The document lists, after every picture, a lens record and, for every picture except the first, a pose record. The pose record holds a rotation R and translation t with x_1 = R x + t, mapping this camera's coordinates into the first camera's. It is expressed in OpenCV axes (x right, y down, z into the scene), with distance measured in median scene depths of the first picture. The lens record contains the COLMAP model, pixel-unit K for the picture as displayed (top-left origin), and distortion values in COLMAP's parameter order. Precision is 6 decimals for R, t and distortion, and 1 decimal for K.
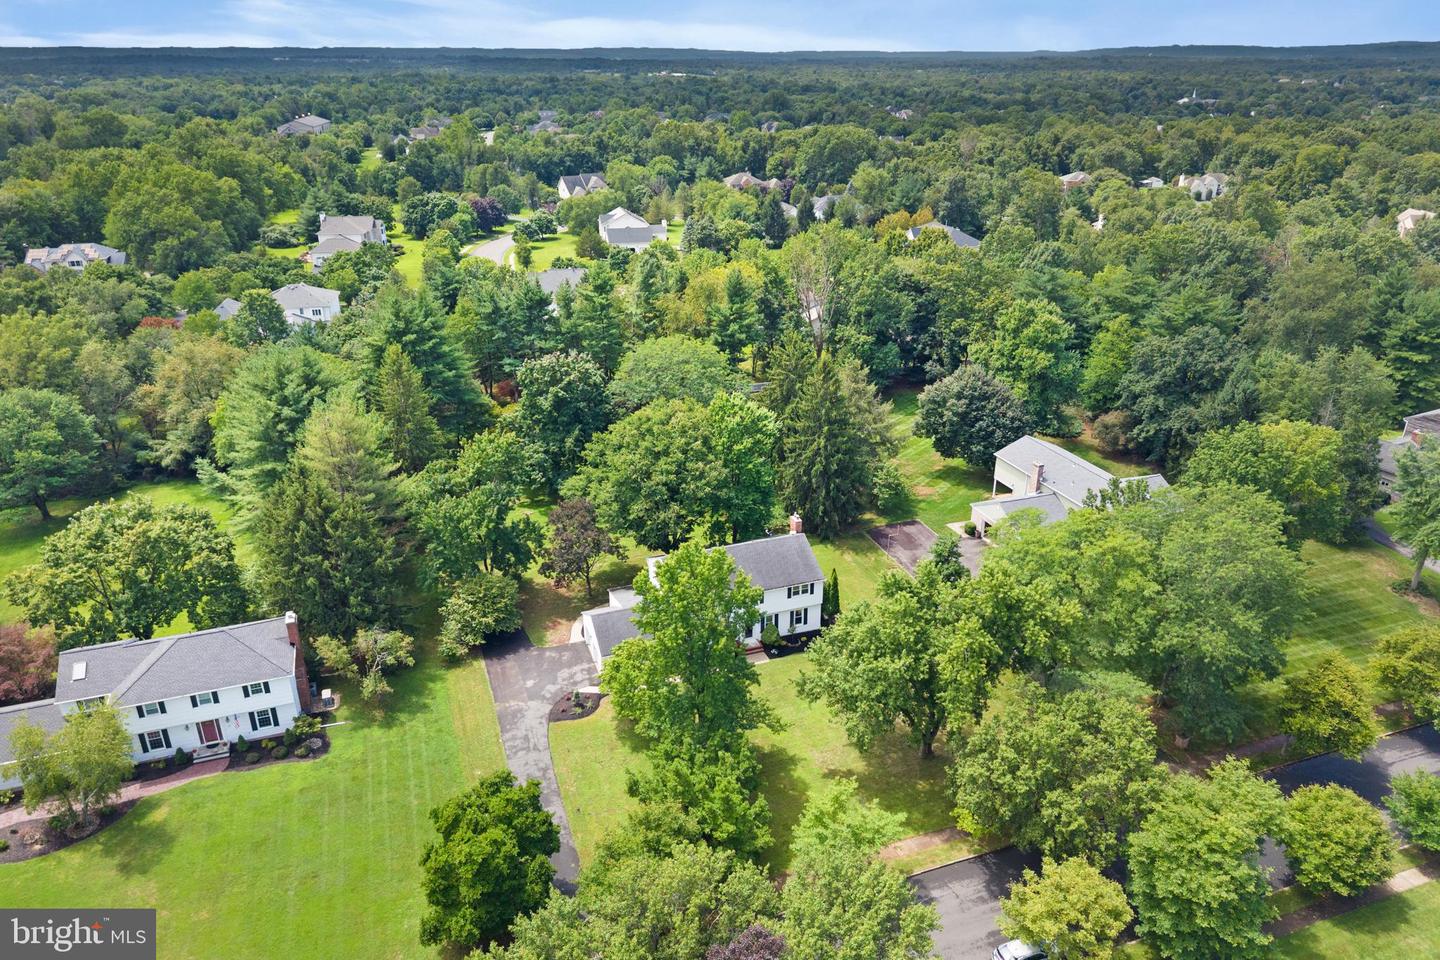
lens RADIAL K [[984.4, 0, 720.0], [0, 984.4, 480.0], [0, 0, 1]] dist [0.030136, -0.025721]
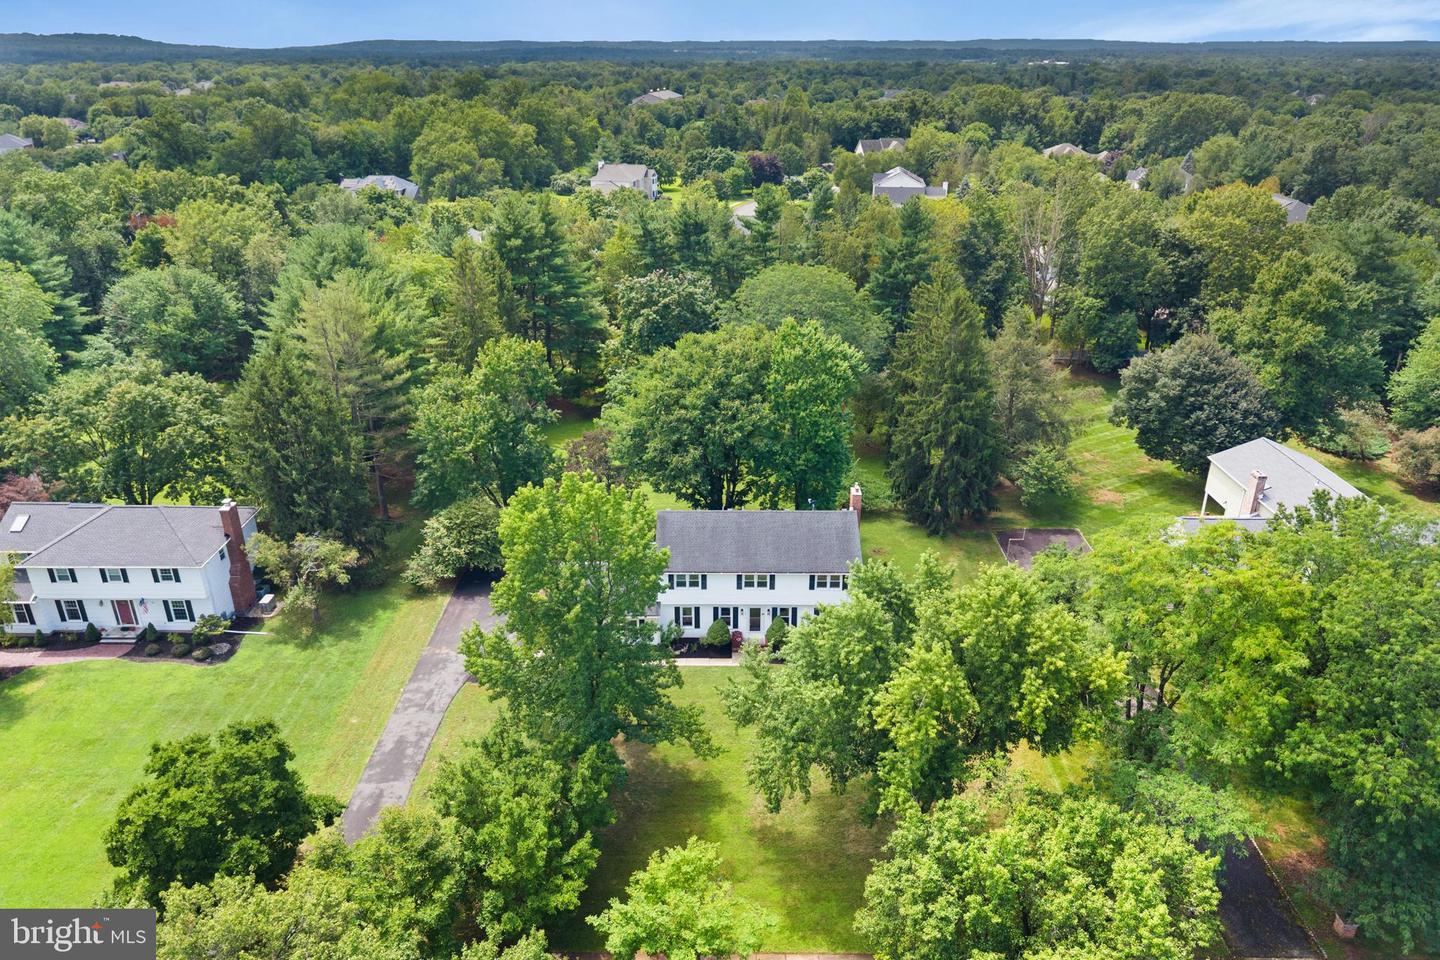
lens RADIAL K [[984.4, 0, 720.0], [0, 984.4, 480.0], [0, 0, 1]] dist [0.030136, -0.025721]
pose [[0.936179, 0.140178, -0.322363, 0.175806], [-0.139107, 0.989923, 0.026481, 0.020392], [0.322827, 0.020052, 0.946246, 0.196150]]
